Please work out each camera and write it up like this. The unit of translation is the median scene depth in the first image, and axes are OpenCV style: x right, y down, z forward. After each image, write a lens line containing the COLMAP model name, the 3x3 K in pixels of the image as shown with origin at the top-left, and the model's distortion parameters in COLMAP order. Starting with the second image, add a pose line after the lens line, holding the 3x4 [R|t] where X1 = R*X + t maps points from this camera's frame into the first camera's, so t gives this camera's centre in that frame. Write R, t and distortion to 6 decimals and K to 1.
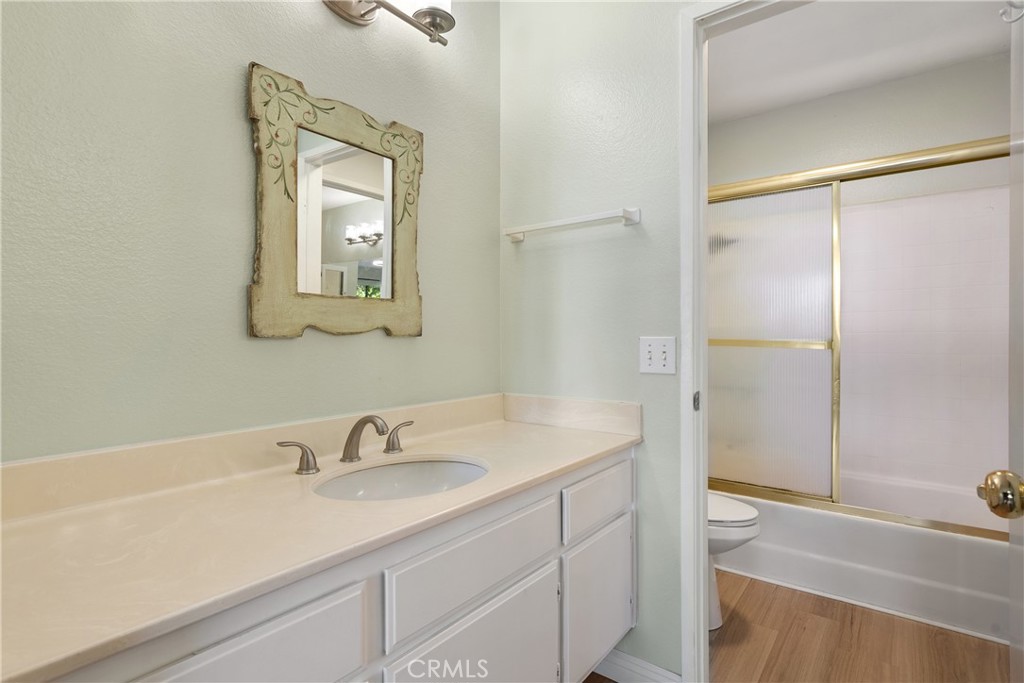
lens RADIAL K [[510.4, 0, 512.3], [0, 510.4, 337.6], [0, 0, 1]] dist [0.003148, 0.001371]
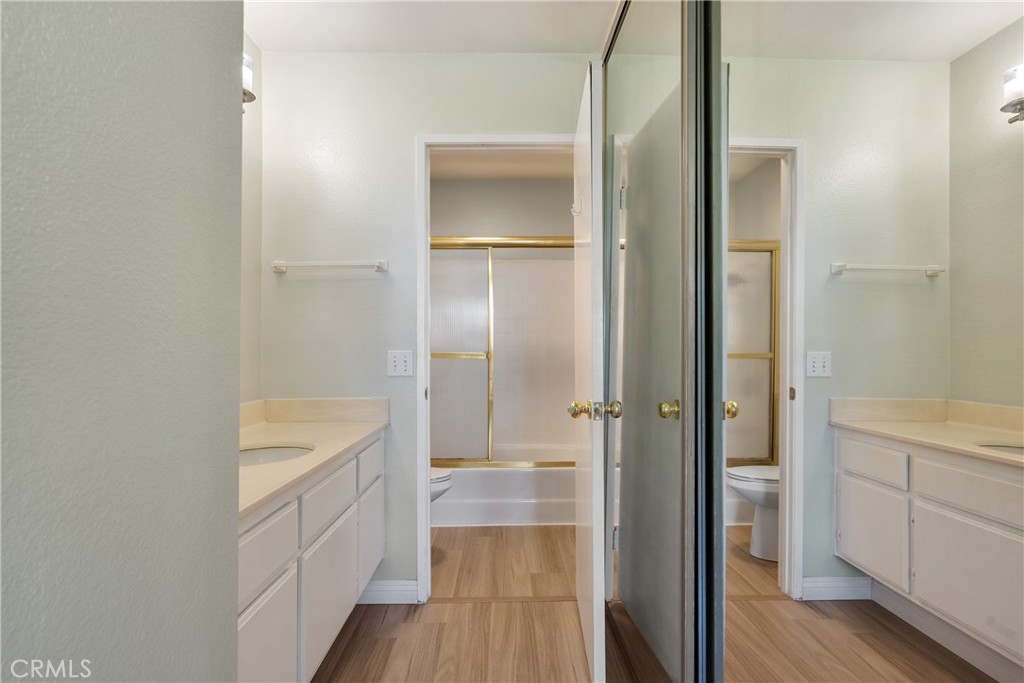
lens RADIAL K [[528.6, 0, 511.3], [0, 528.6, 342.9], [0, 0, 1]] dist [0.001274, 0.002882]
pose [[0.791953, 0.005478, 0.610558, -0.336432], [0.003972, 0.999892, -0.014122, -0.001740], [-0.610570, 0.013609, 0.791846, -0.334696]]
